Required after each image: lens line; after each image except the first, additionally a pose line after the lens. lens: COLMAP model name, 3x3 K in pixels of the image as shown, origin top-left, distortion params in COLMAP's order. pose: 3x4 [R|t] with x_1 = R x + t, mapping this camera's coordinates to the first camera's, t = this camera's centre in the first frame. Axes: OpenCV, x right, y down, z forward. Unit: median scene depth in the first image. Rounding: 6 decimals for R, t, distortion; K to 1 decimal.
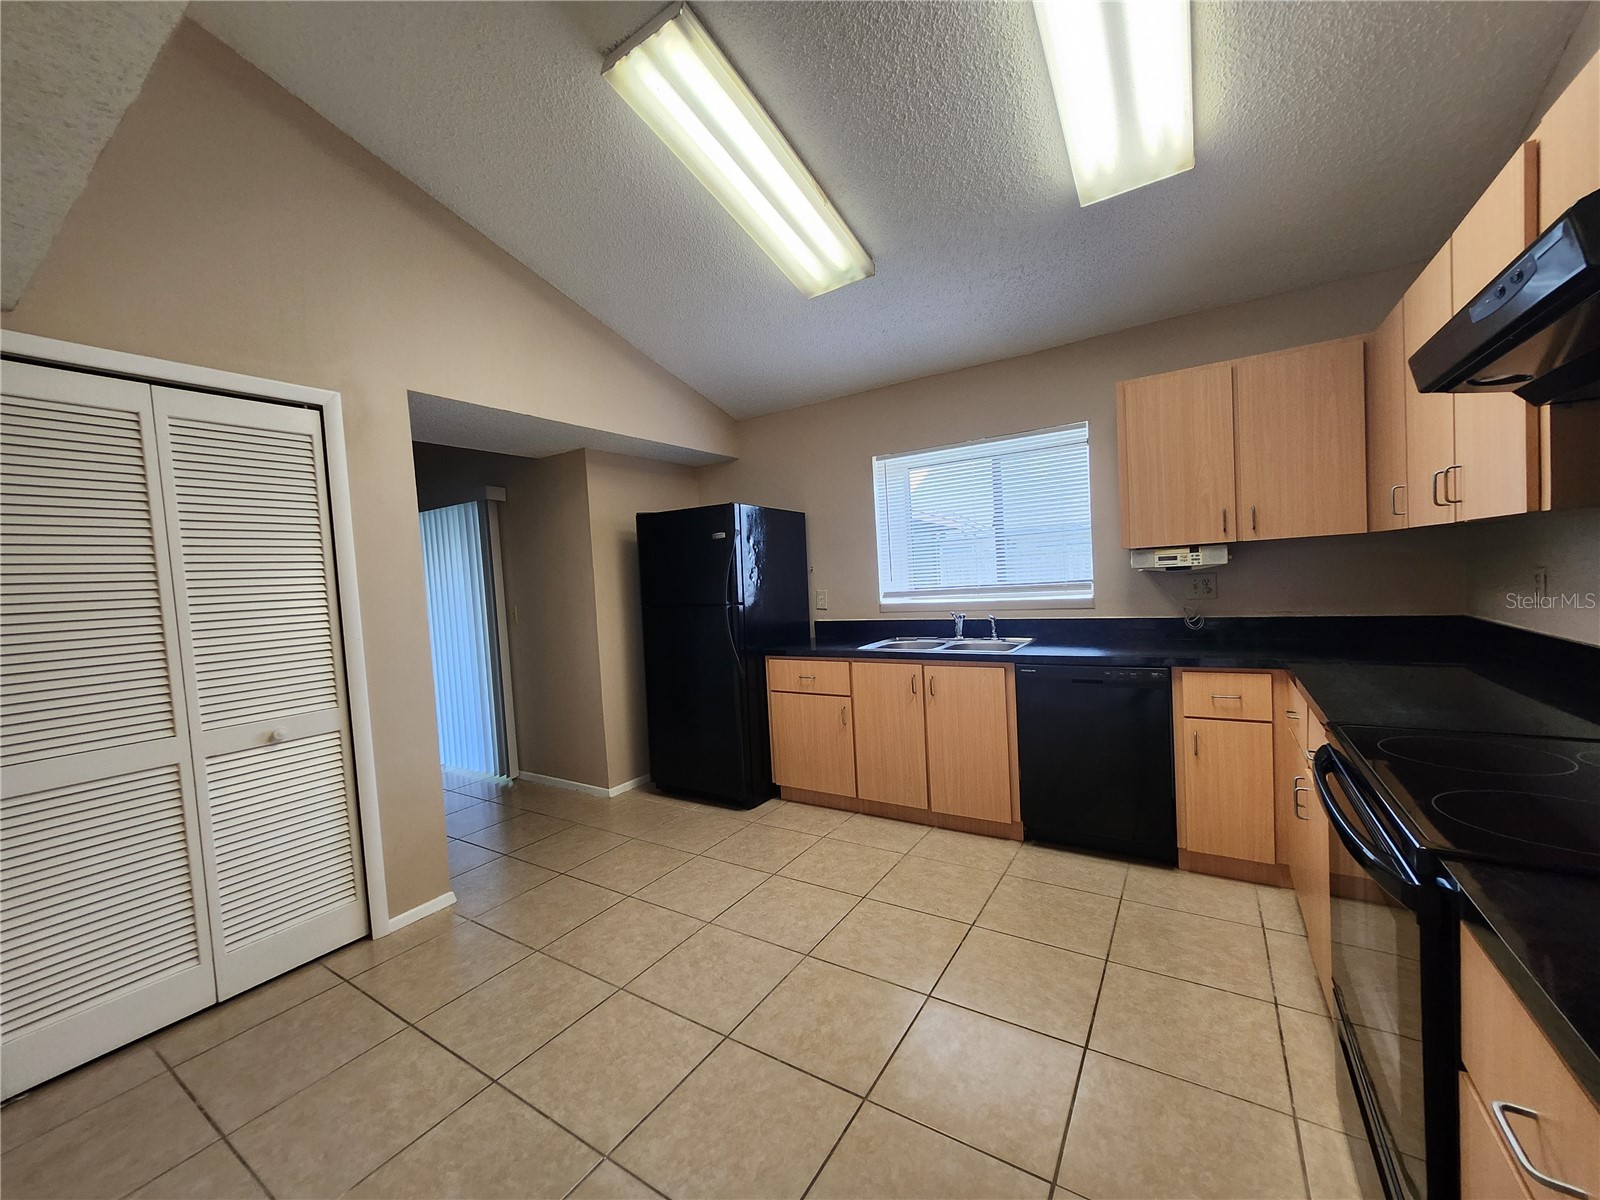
lens RADIAL K [[634.4, 0, 793.0], [0, 634.4, 608.1], [0, 0, 1]] dist [0.008580, -0.000048]
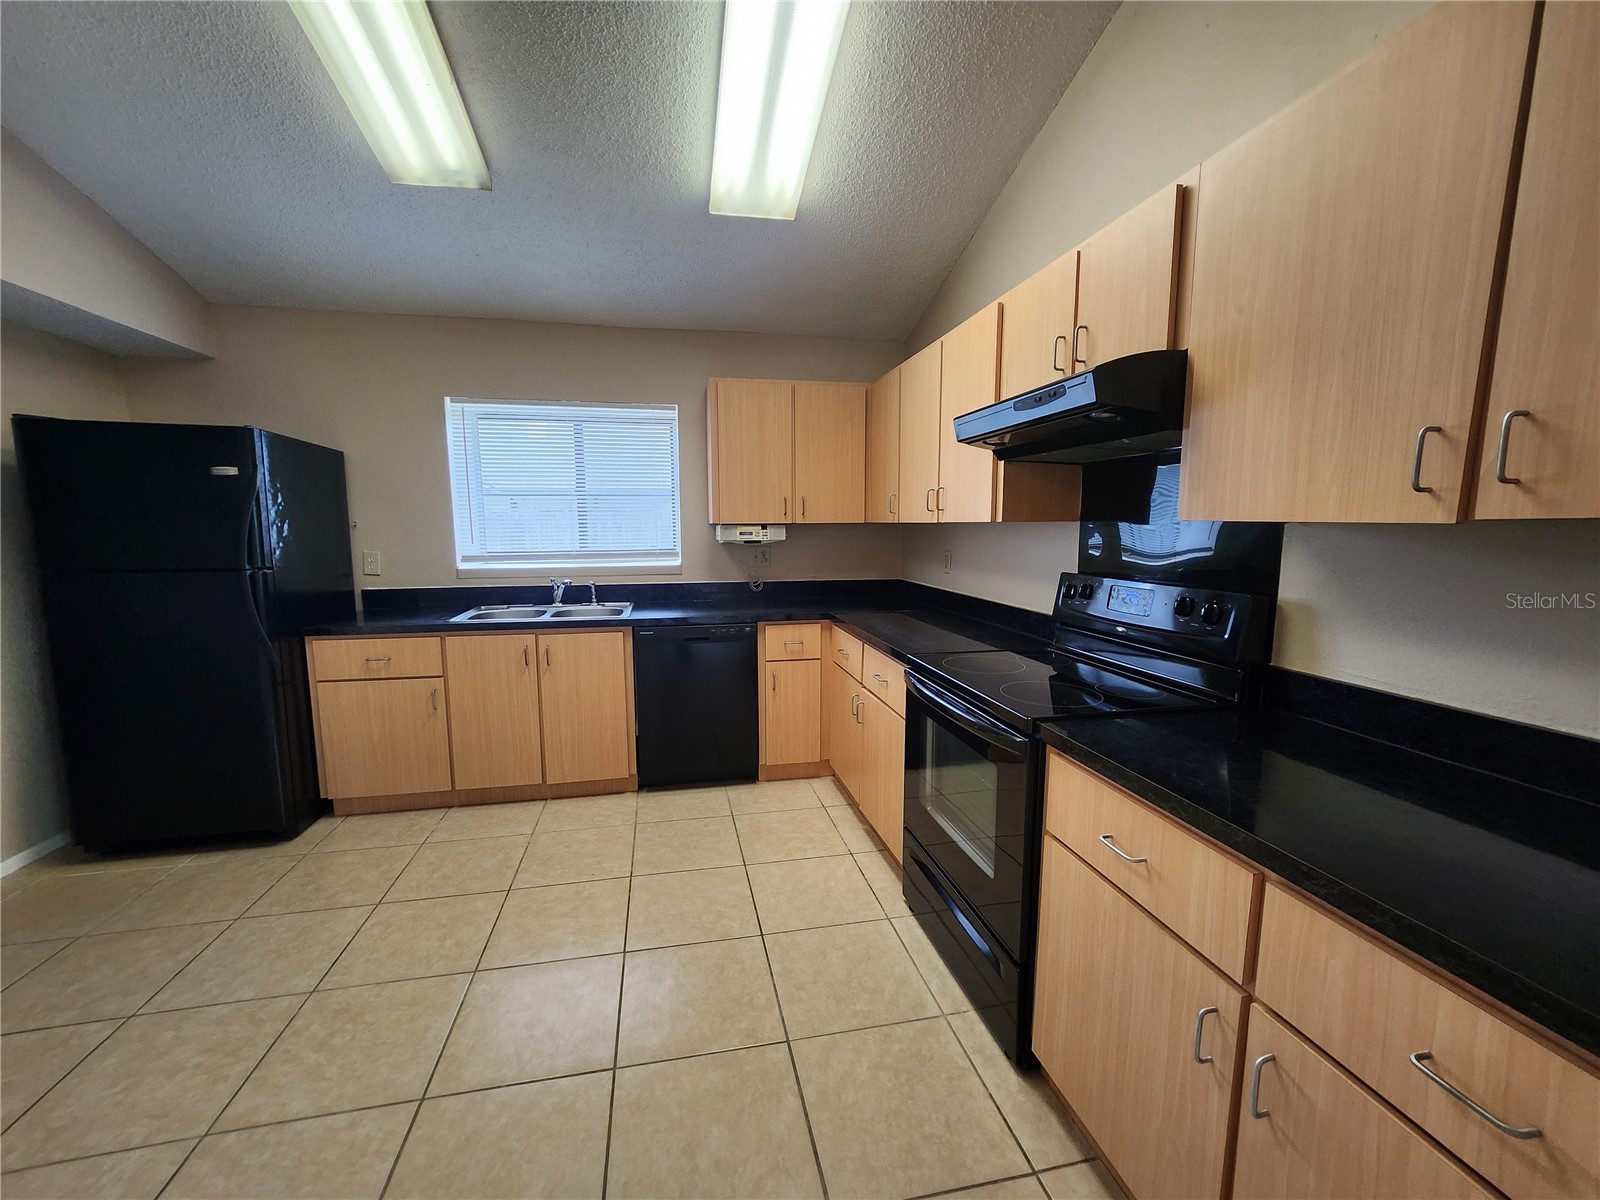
lens RADIAL K [[633.1, 0, 785.1], [0, 633.1, 607.5], [0, 0, 1]] dist [0.008783, -0.000235]
pose [[0.720934, -0.037851, 0.691969, -0.196139], [-0.002847, 0.998337, 0.057576, -0.006821], [-0.692998, -0.043479, 0.719627, 0.068768]]
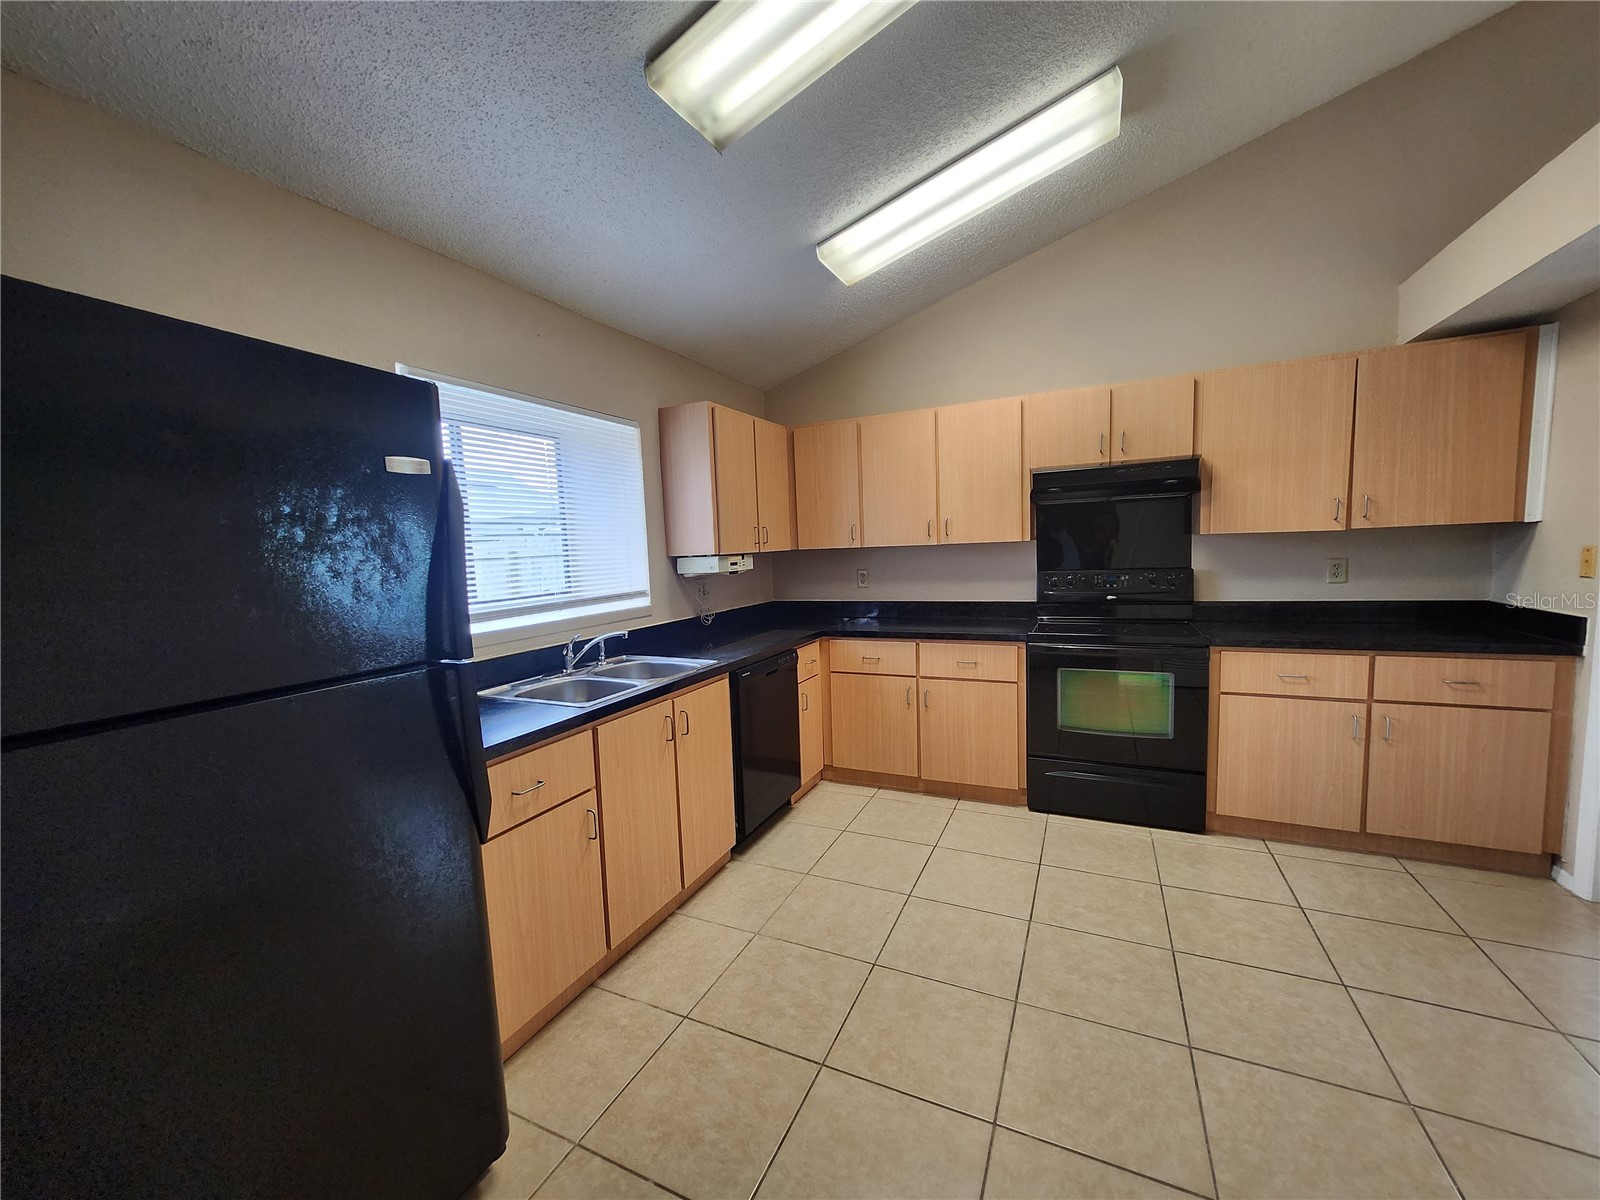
lens RADIAL K [[634.4, 0, 793.0], [0, 634.4, 608.1], [0, 0, 1]] dist [0.008580, -0.000048]
pose [[-0.120879, -0.035429, 0.992035, -0.588196], [0.096831, 0.994176, 0.047304, -0.040601], [-0.987933, 0.101778, -0.116745, 1.014879]]
